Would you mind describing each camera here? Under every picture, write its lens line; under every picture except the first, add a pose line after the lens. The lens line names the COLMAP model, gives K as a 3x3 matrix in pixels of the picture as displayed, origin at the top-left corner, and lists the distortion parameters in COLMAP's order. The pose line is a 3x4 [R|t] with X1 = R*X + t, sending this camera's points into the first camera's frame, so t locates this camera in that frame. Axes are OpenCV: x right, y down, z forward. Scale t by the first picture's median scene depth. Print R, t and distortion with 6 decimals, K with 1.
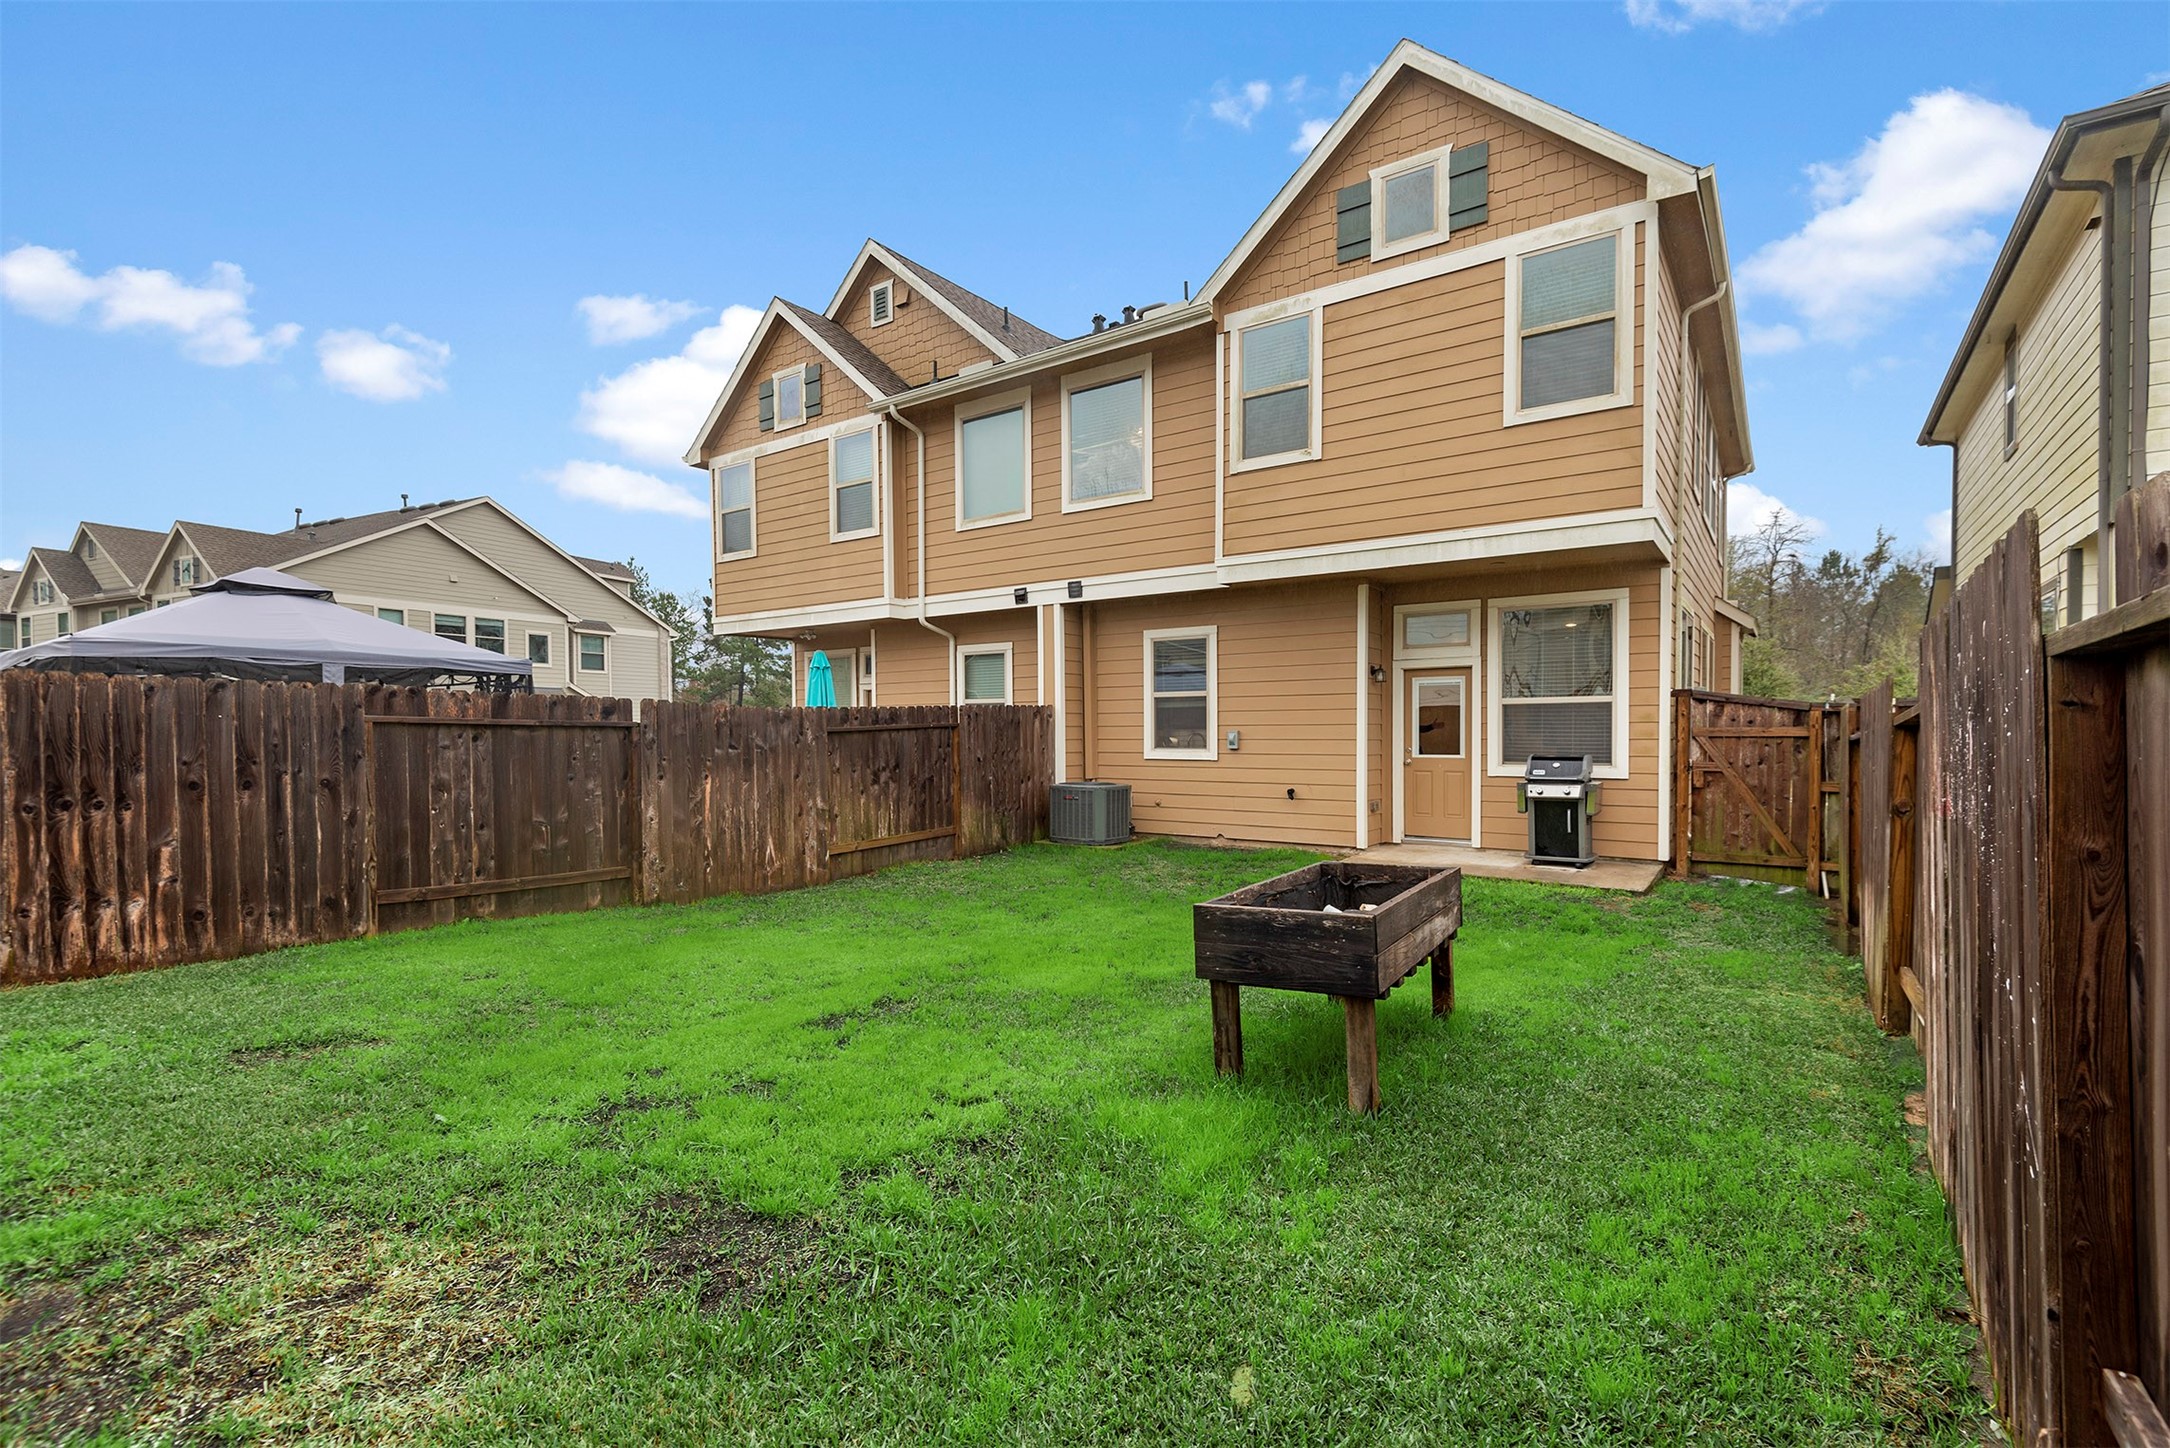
lens RADIAL K [[980.5, 0, 1119.3], [0, 980.5, 735.8], [0, 0, 1]] dist [0.022039, -0.012807]
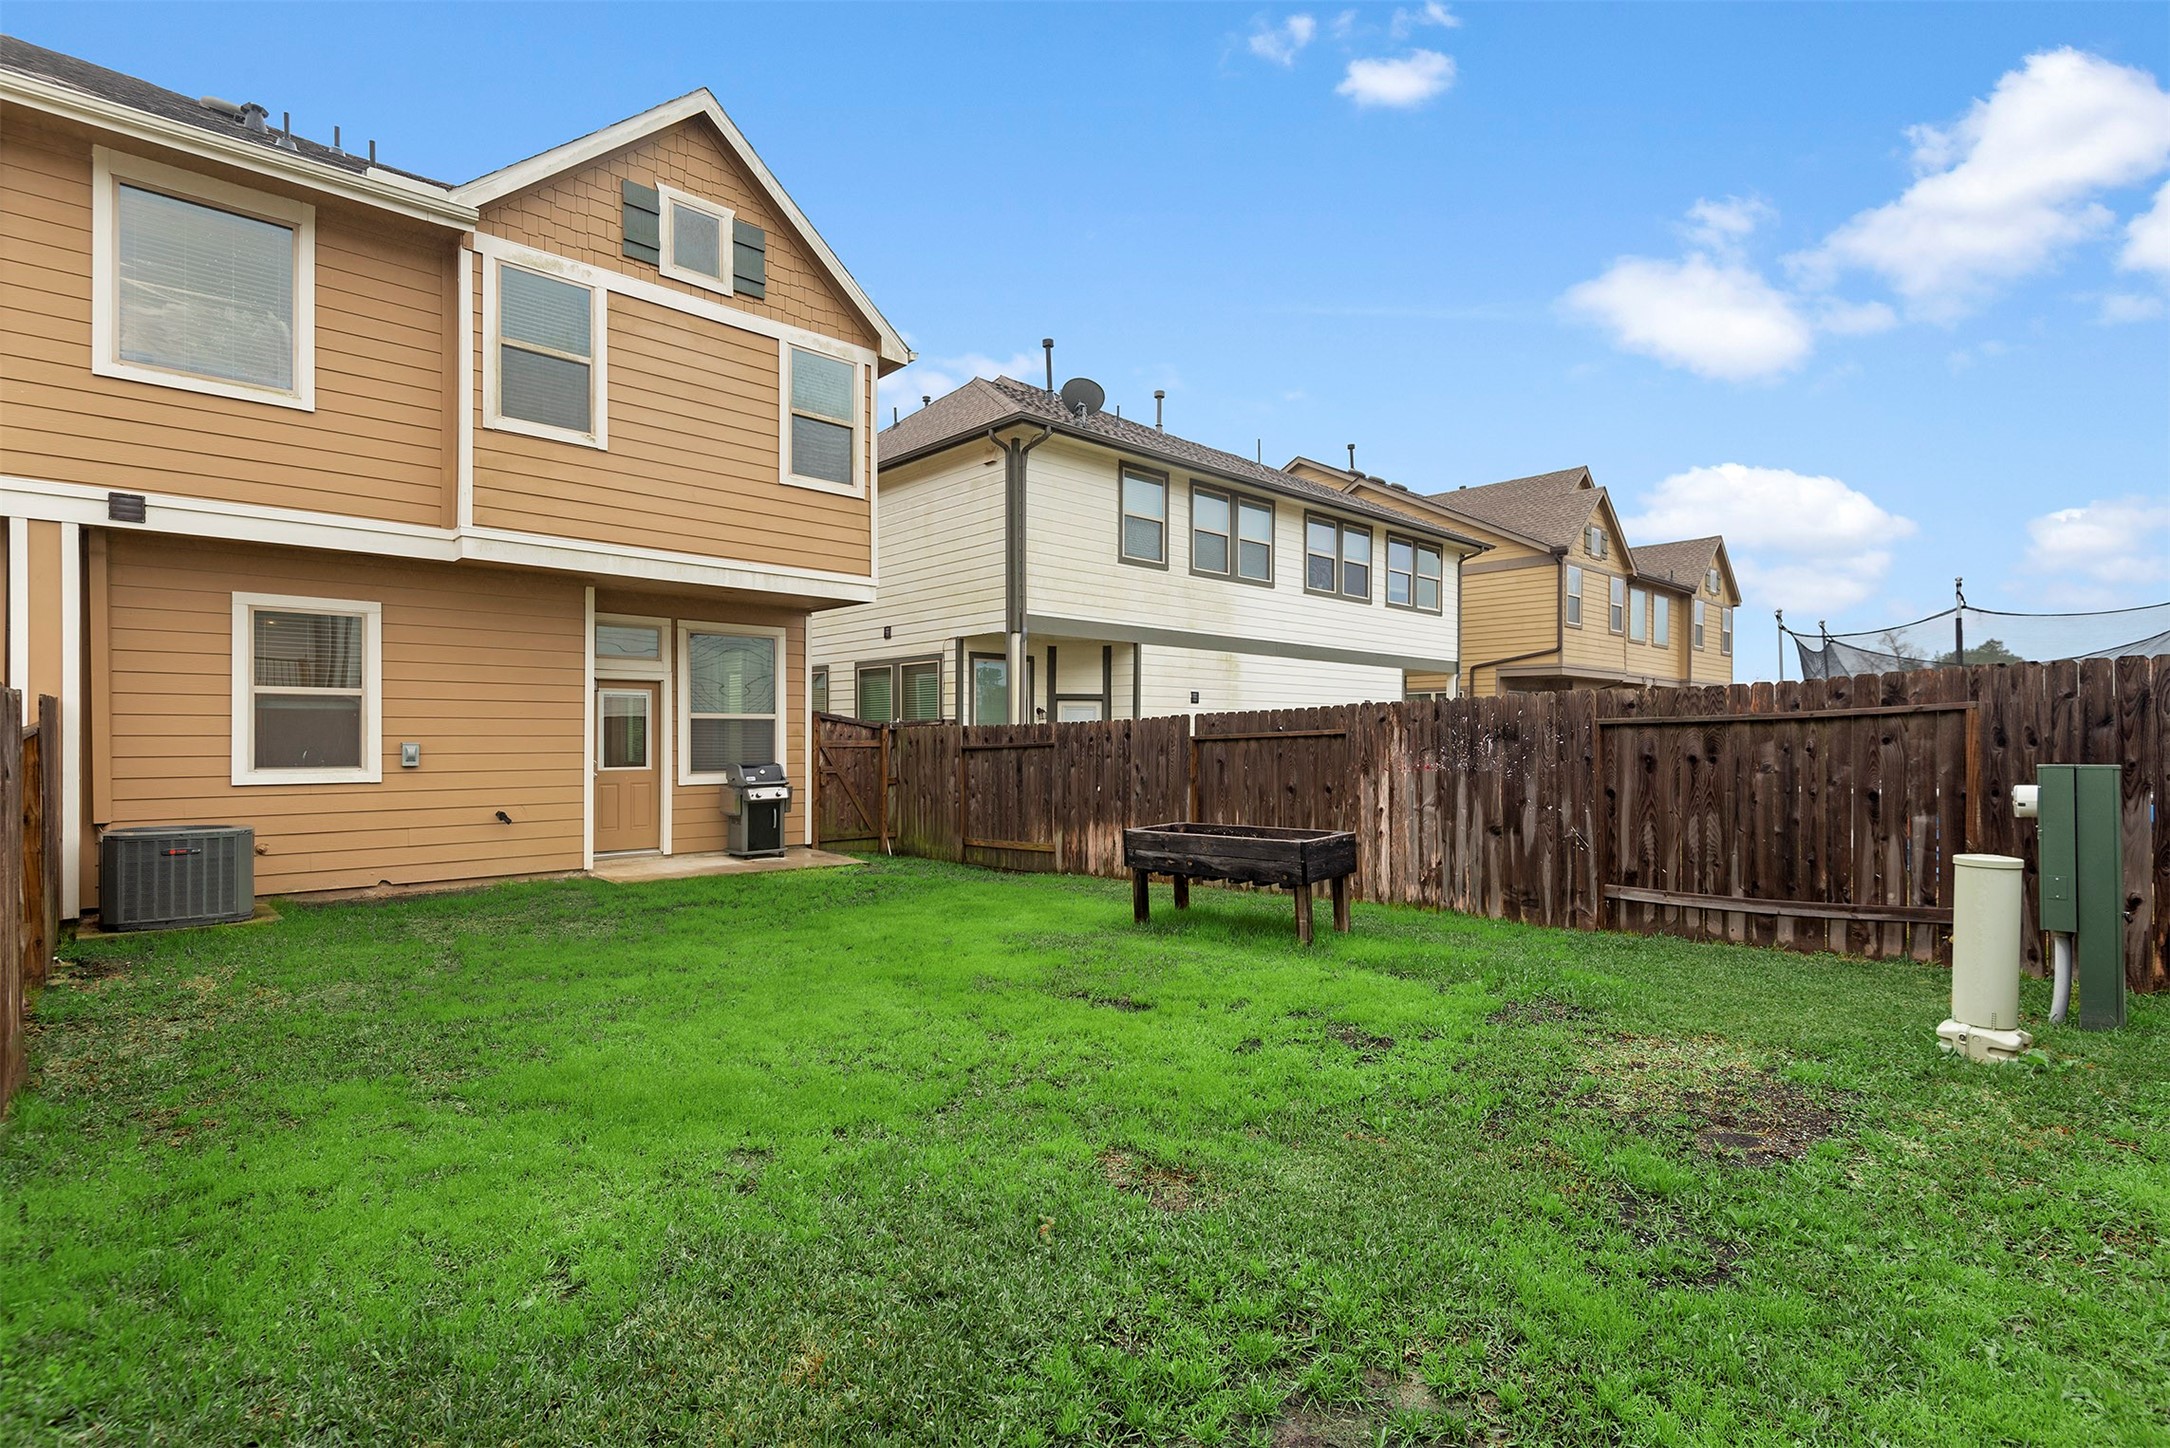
lens RADIAL K [[980.5, 0, 1085.5], [0, 980.5, 725.6], [0, 0, 1]] dist [0.022039, -0.012807]
pose [[0.226992, 0.018173, 0.973727, -0.568322], [0.007247, 0.999767, -0.020349, 0.001107], [-0.973870, 0.011675, 0.226807, 0.332121]]
